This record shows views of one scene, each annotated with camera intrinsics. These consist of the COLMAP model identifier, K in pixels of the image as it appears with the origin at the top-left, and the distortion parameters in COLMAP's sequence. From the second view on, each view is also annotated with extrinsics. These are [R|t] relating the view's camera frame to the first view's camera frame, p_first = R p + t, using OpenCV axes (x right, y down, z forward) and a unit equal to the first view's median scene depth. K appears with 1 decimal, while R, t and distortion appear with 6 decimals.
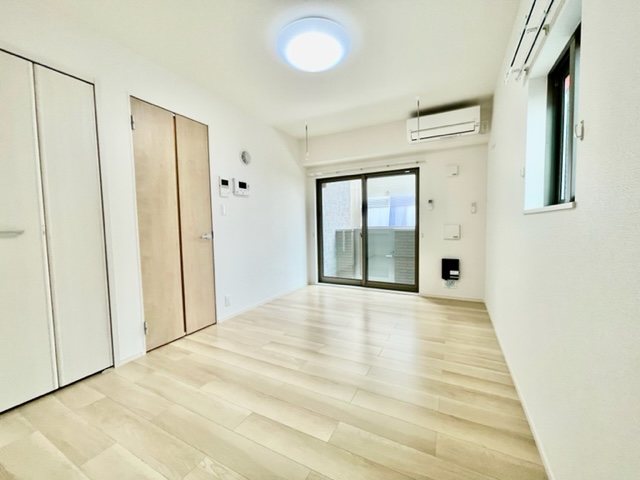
lens RADIAL K [[259.4, 0, 317.0], [0, 259.4, 238.7], [0, 0, 1]] dist [0.002995, 0.000101]
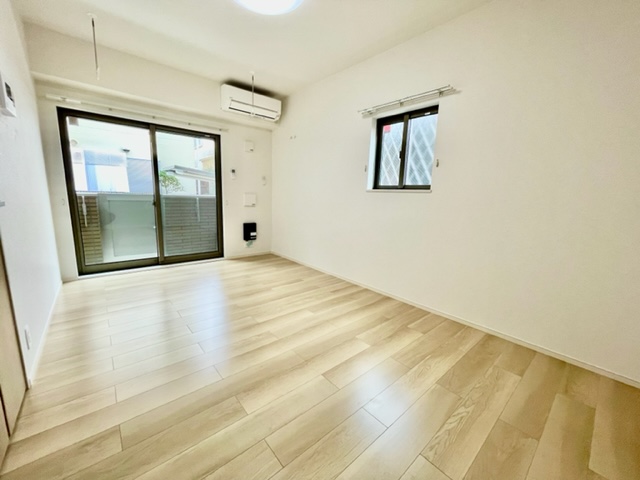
lens RADIAL K [[259.4, 0, 315.4], [0, 259.4, 240.8], [0, 0, 1]] dist [0.002995, 0.000101]
pose [[0.370751, -0.134245, 0.918979, -0.489079], [0.010574, 0.990044, 0.140360, -0.005035], [-0.928672, -0.042321, 0.368479, 0.282802]]
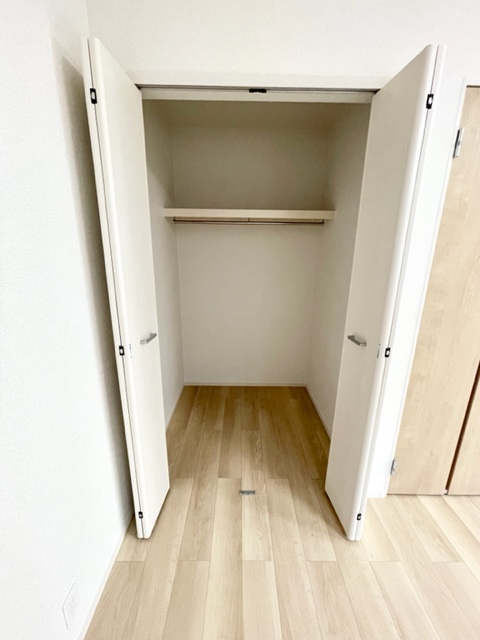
lens RADIAL K [[259.4, 0, 240.6], [0, 259.4, 319.5], [0, 0, 1]] dist [0.002995, 0.000101]
pose [[0.466844, 0.259500, -0.845409, -0.227227], [-0.074425, 0.964115, 0.254839, -0.121156], [0.881202, -0.056051, 0.469405, 0.205057]]
